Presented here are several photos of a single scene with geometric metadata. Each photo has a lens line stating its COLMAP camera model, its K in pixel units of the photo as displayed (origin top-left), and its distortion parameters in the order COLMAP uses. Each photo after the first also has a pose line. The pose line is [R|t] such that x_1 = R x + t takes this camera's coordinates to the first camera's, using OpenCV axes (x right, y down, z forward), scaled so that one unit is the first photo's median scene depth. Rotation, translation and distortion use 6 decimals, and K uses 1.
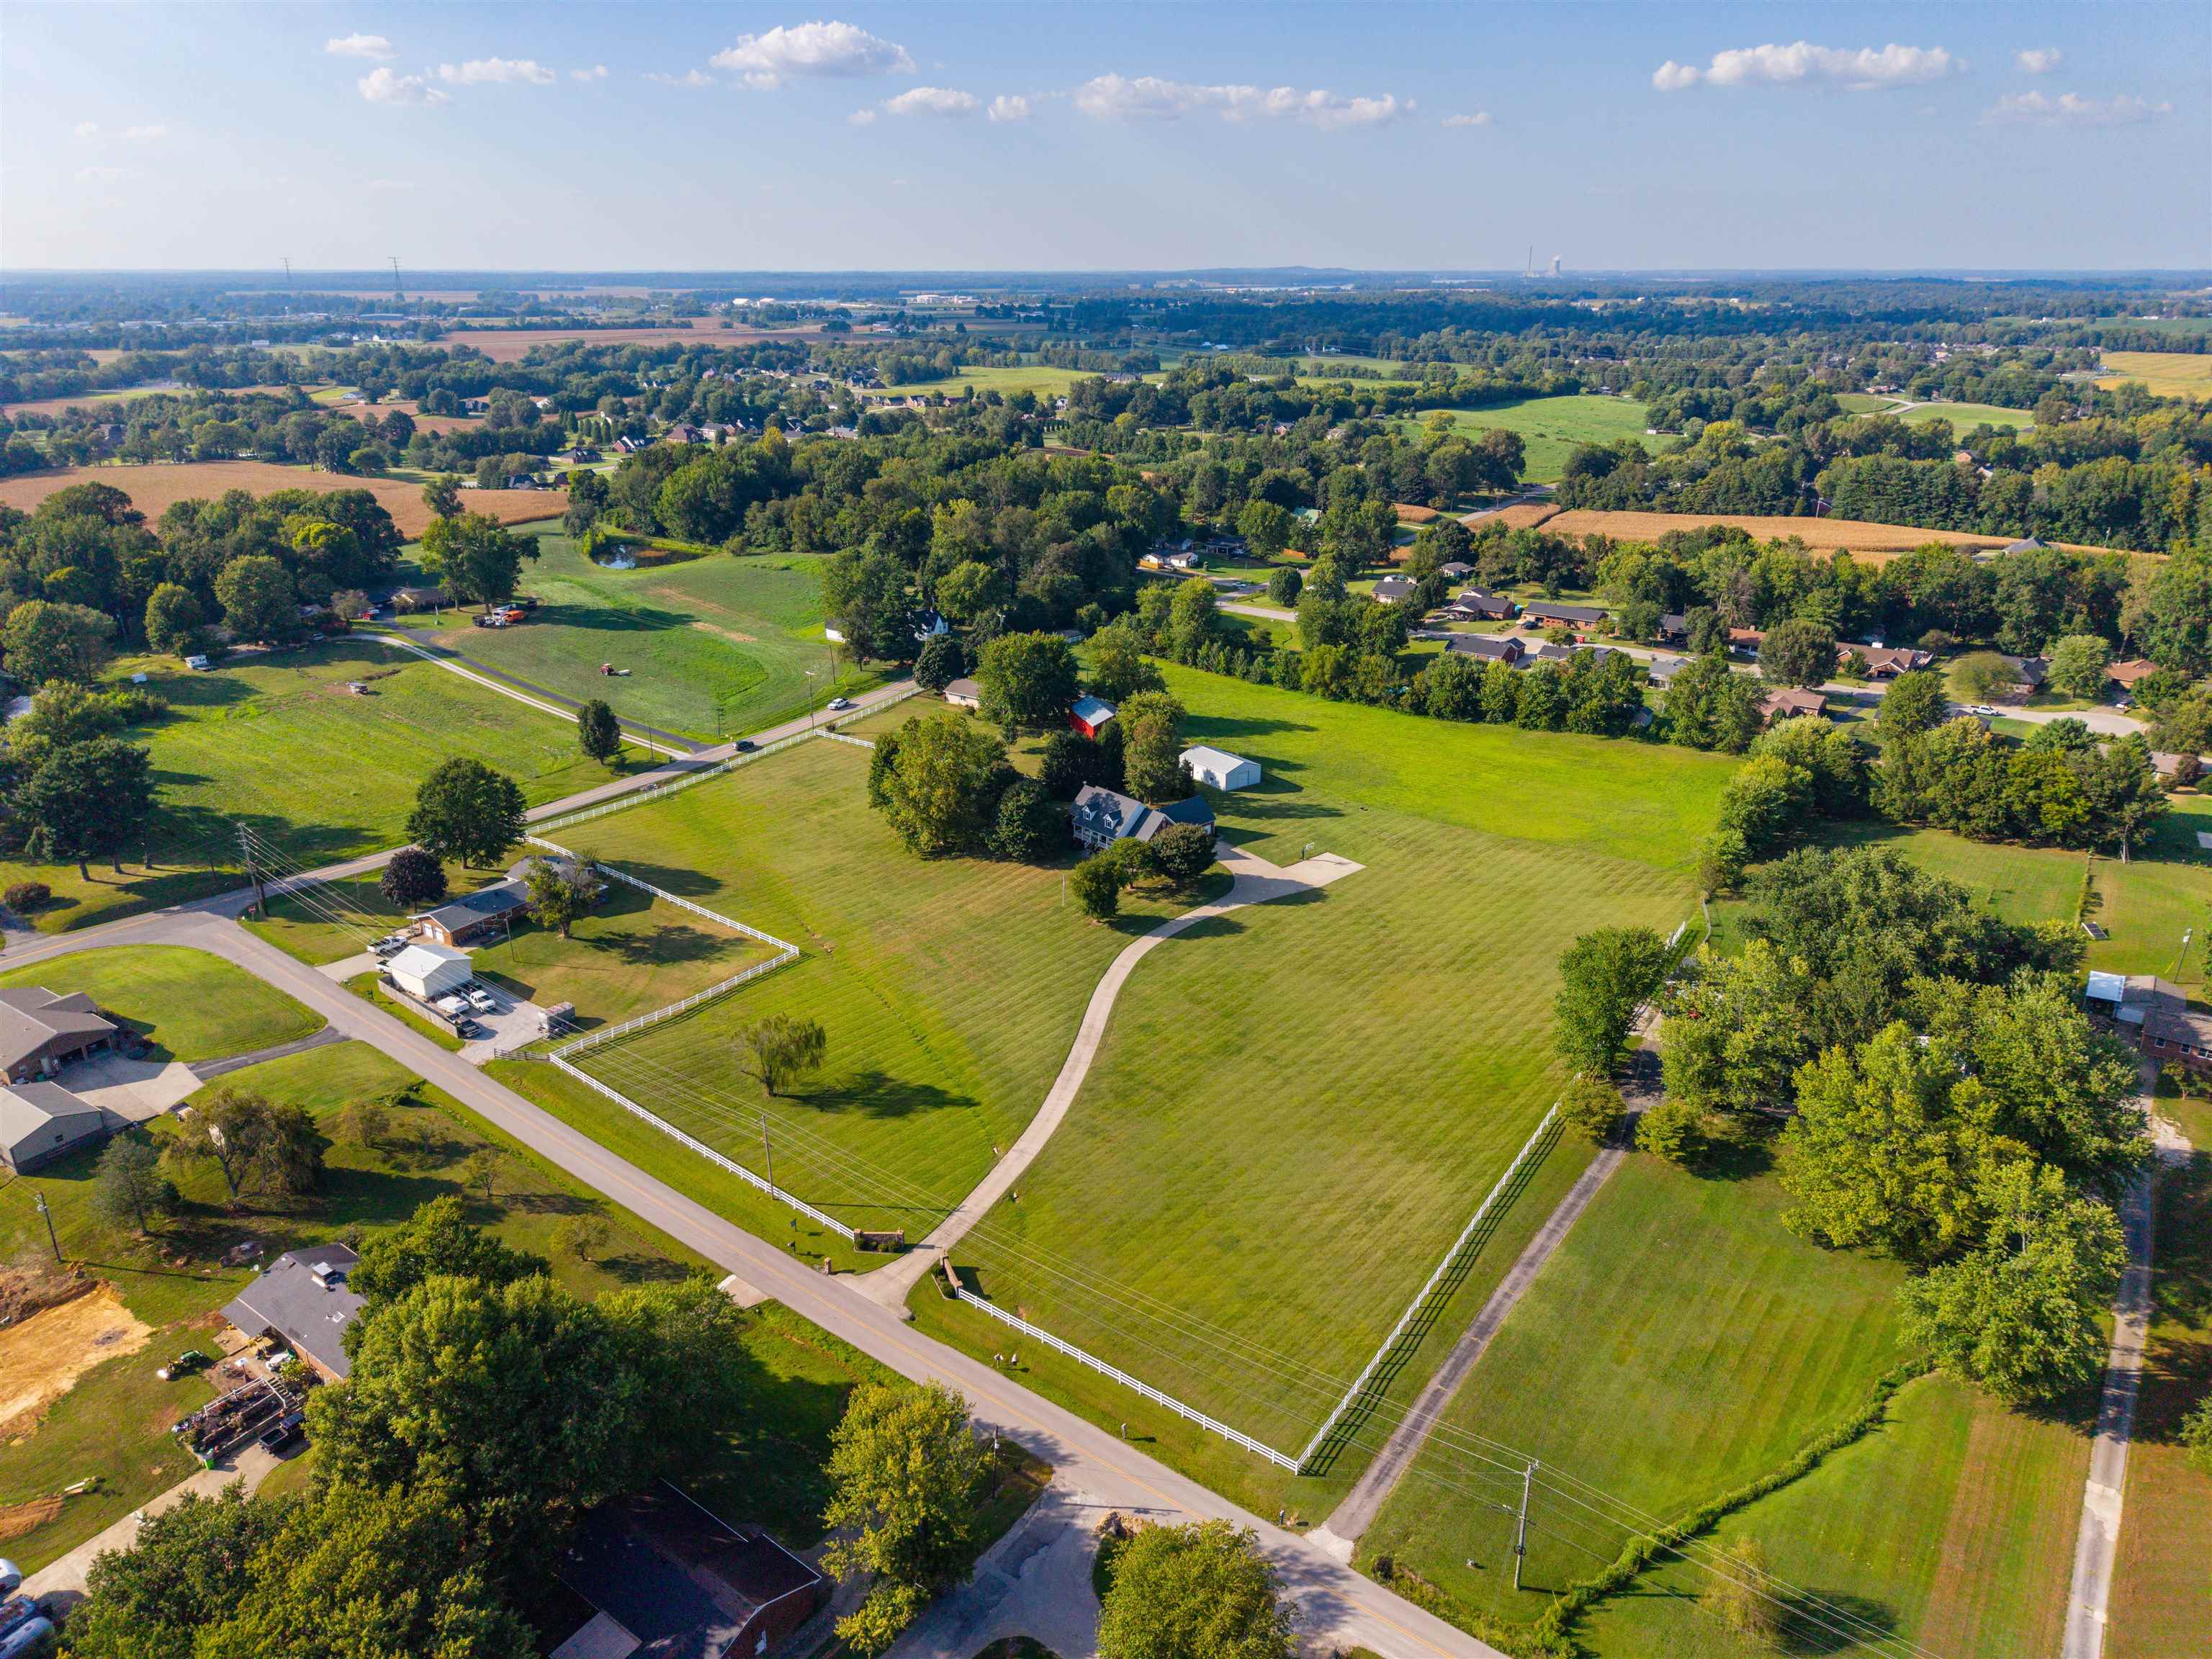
lens RADIAL K [[1491.8, 0, 1085.9], [0, 1491.8, 824.7], [0, 0, 1]] dist [0.023919, -0.019769]
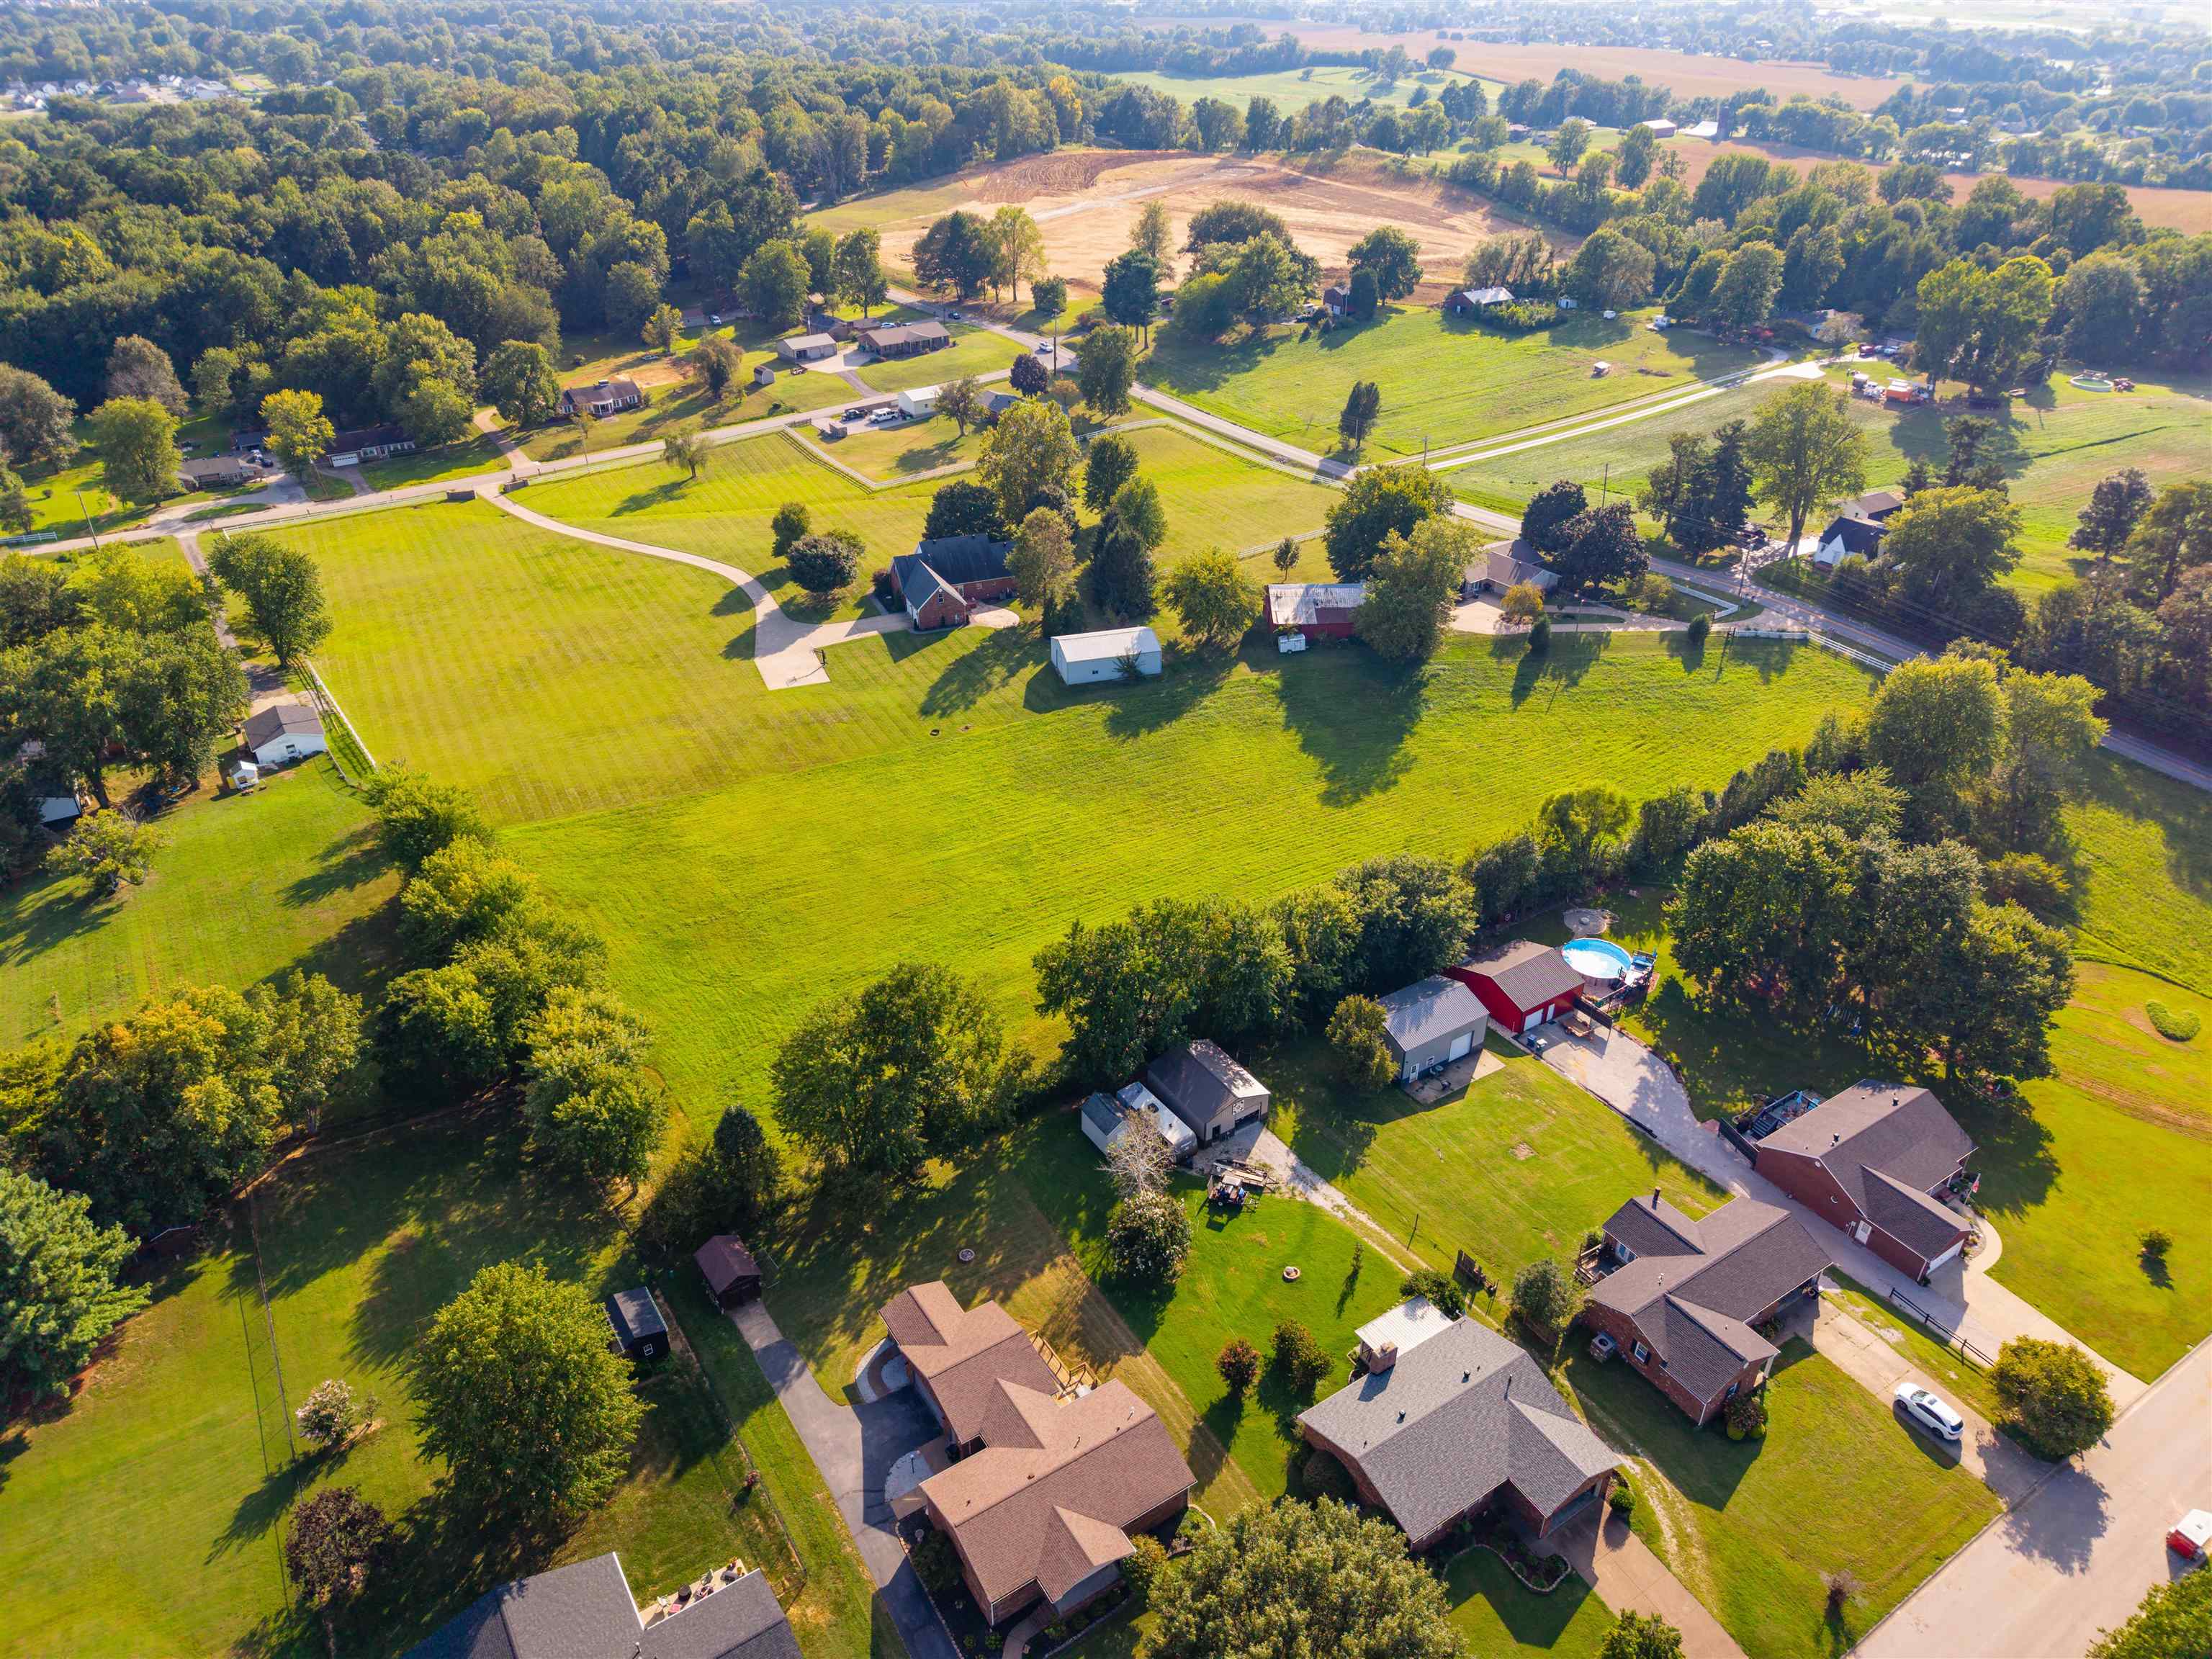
lens RADIAL K [[1491.8, 0, 1113.3], [0, 1491.8, 812.2], [0, 0, 1]] dist [0.023919, -0.019769]
pose [[-0.330812, 0.477941, -0.813718, 0.668877], [-0.334958, 0.746655, 0.574726, -0.373094], [0.882251, 0.462687, -0.086912, 1.013053]]
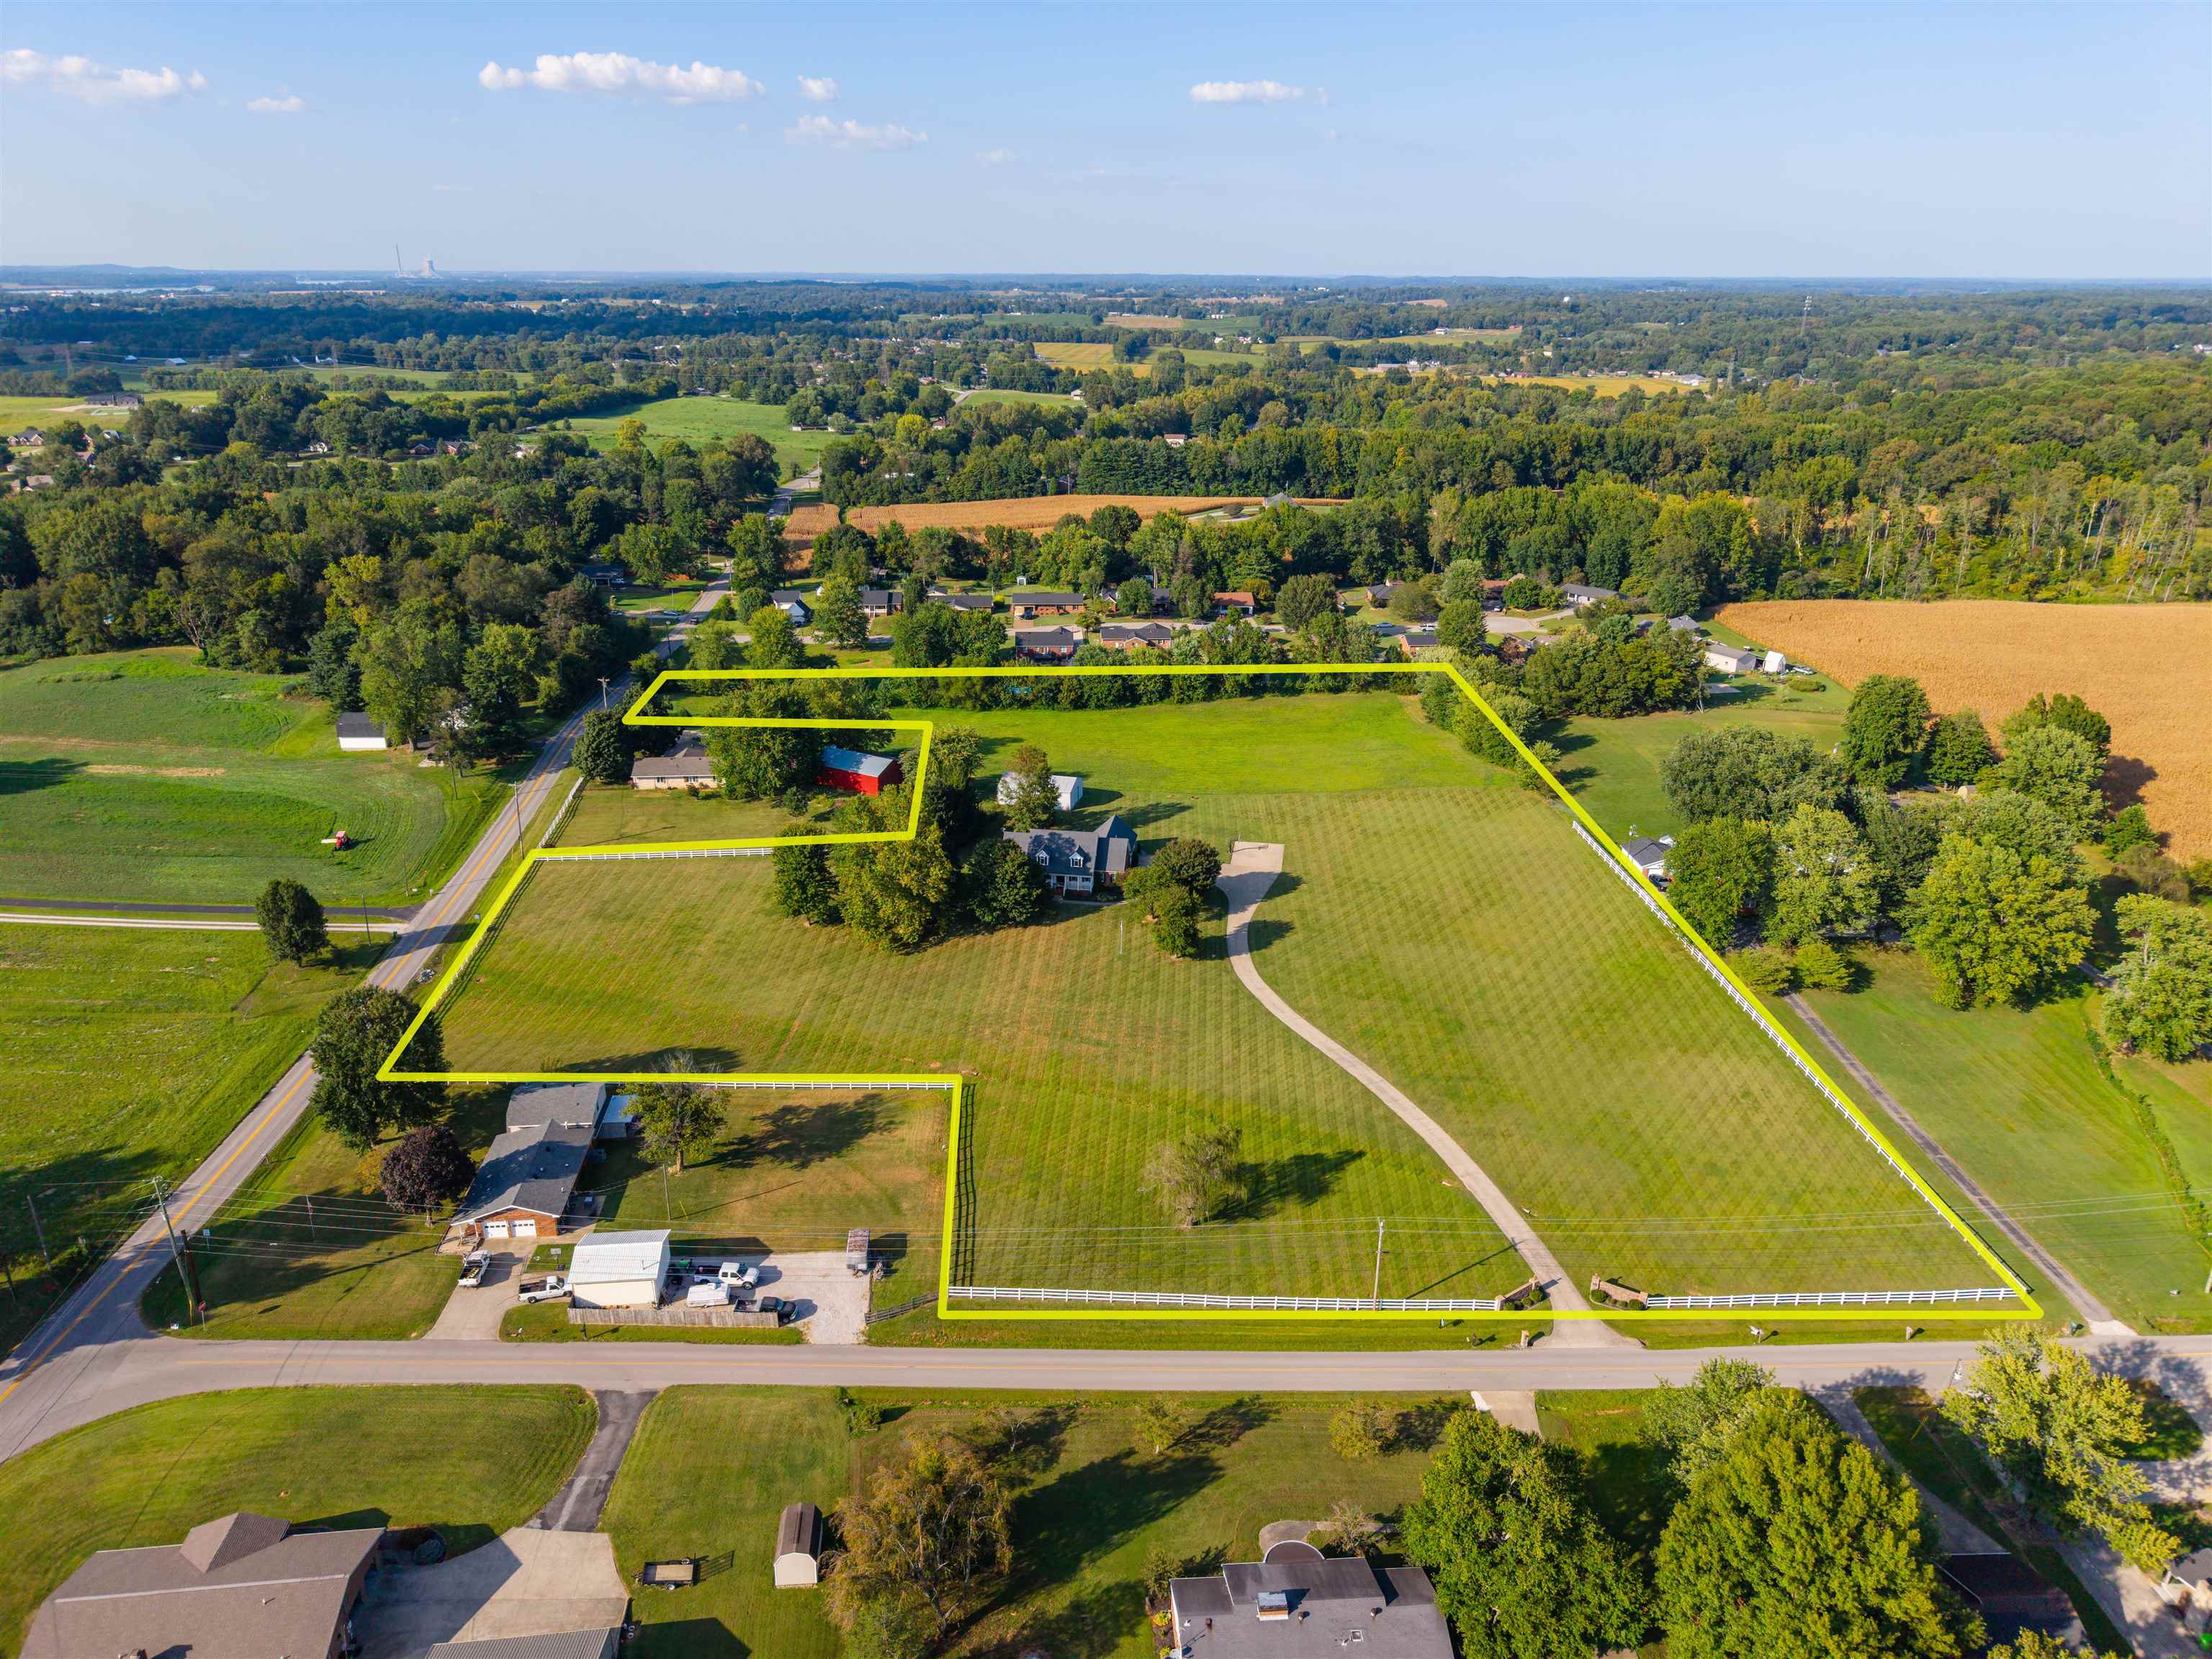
lens RADIAL K [[1491.8, 0, 1103.9], [0, 1491.8, 833.5], [0, 0, 1]] dist [0.023919, -0.019769]
pose [[0.767461, -0.222425, 0.601274, -0.427355], [0.219767, 0.972334, 0.079180, -0.072040], [-0.602251, 0.071373, 0.795110, 0.191077]]
